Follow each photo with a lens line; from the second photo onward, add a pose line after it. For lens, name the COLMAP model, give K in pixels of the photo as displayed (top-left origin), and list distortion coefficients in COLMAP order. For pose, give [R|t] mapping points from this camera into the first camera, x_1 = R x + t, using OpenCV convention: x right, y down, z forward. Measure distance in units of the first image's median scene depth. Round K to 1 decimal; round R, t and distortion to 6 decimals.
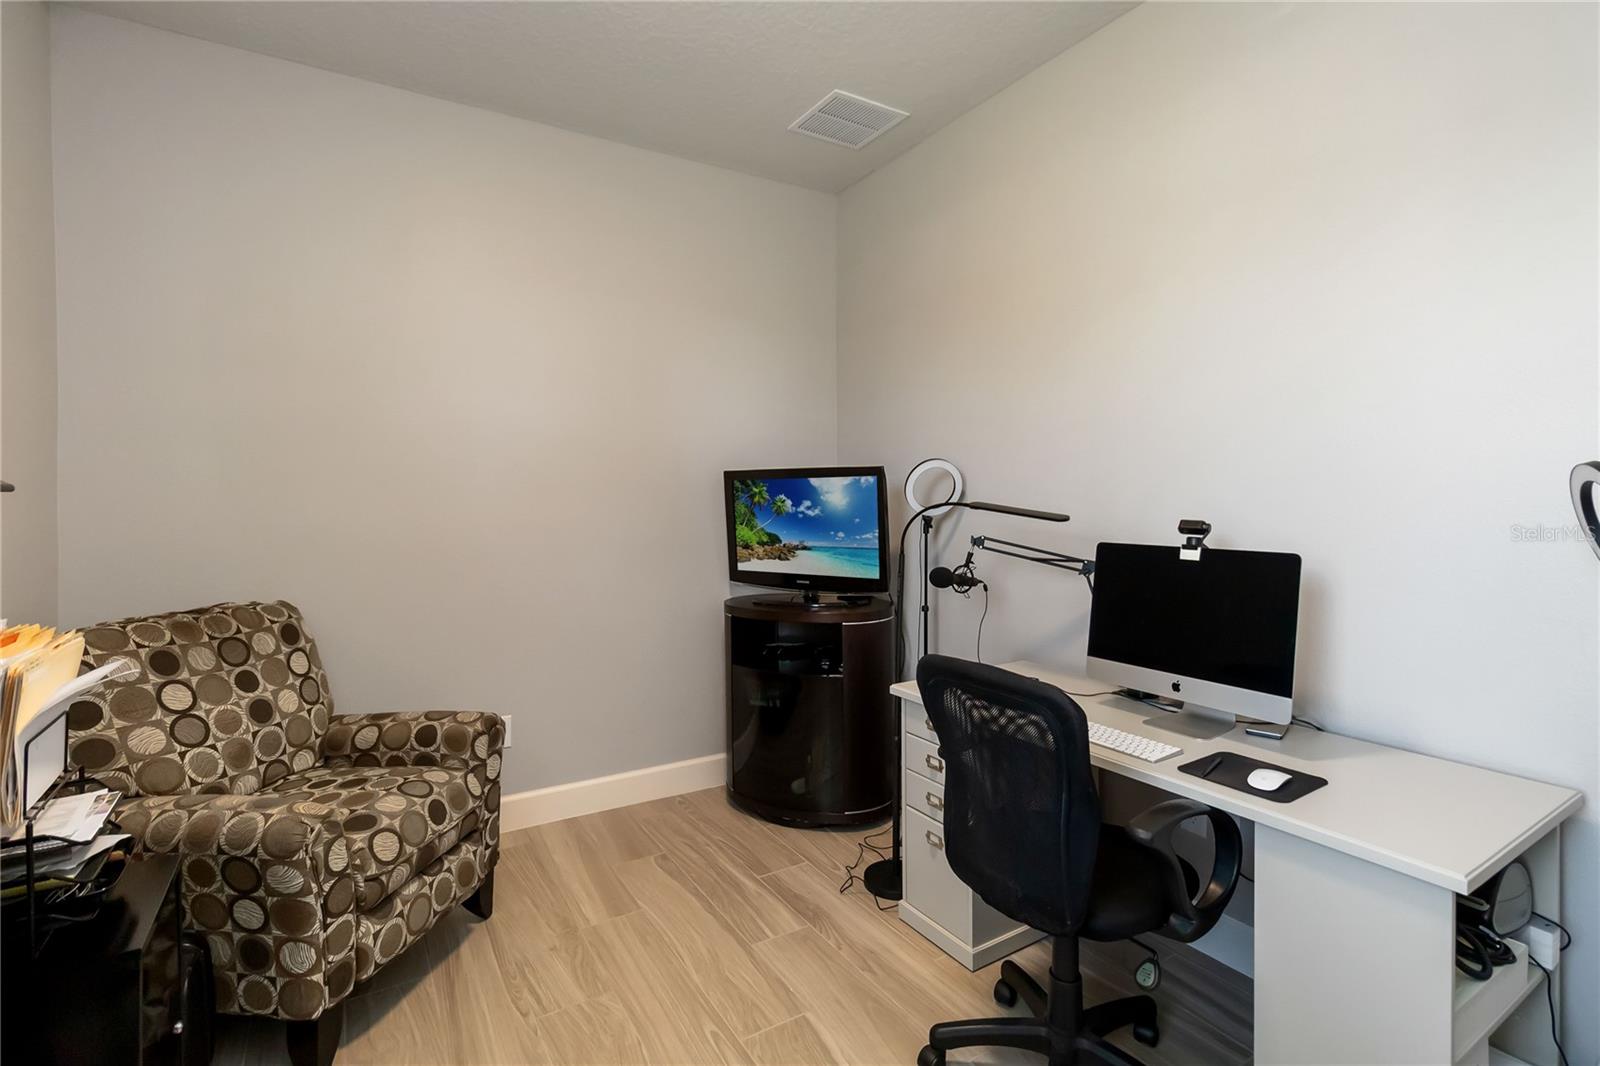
lens RADIAL K [[745.1, 0, 795.8], [0, 745.1, 511.9], [0, 0, 1]] dist [-0.010494, -0.000307]
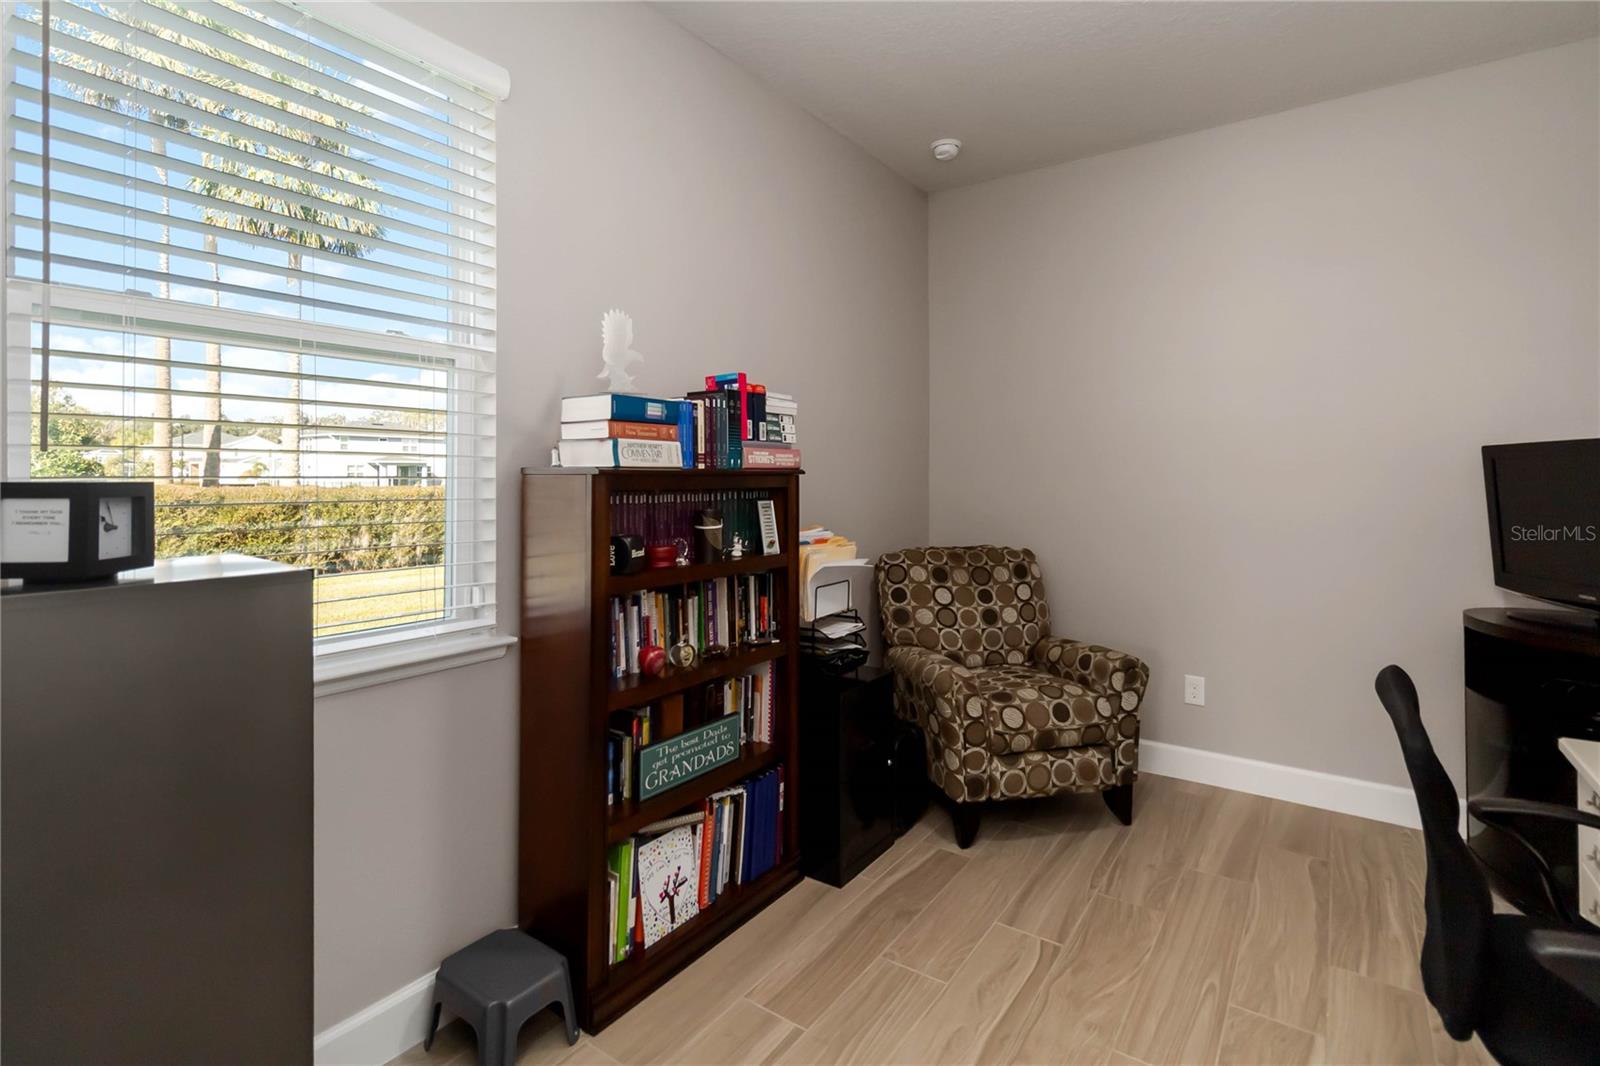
lens RADIAL K [[745.1, 0, 795.8], [0, 745.1, 511.9], [0, 0, 1]] dist [-0.010494, -0.000307]
pose [[0.392282, 0.049342, -0.918521, 0.537645], [-0.021273, 0.998780, 0.044568, -0.006714], [0.919599, 0.002056, 0.392853, 0.031373]]
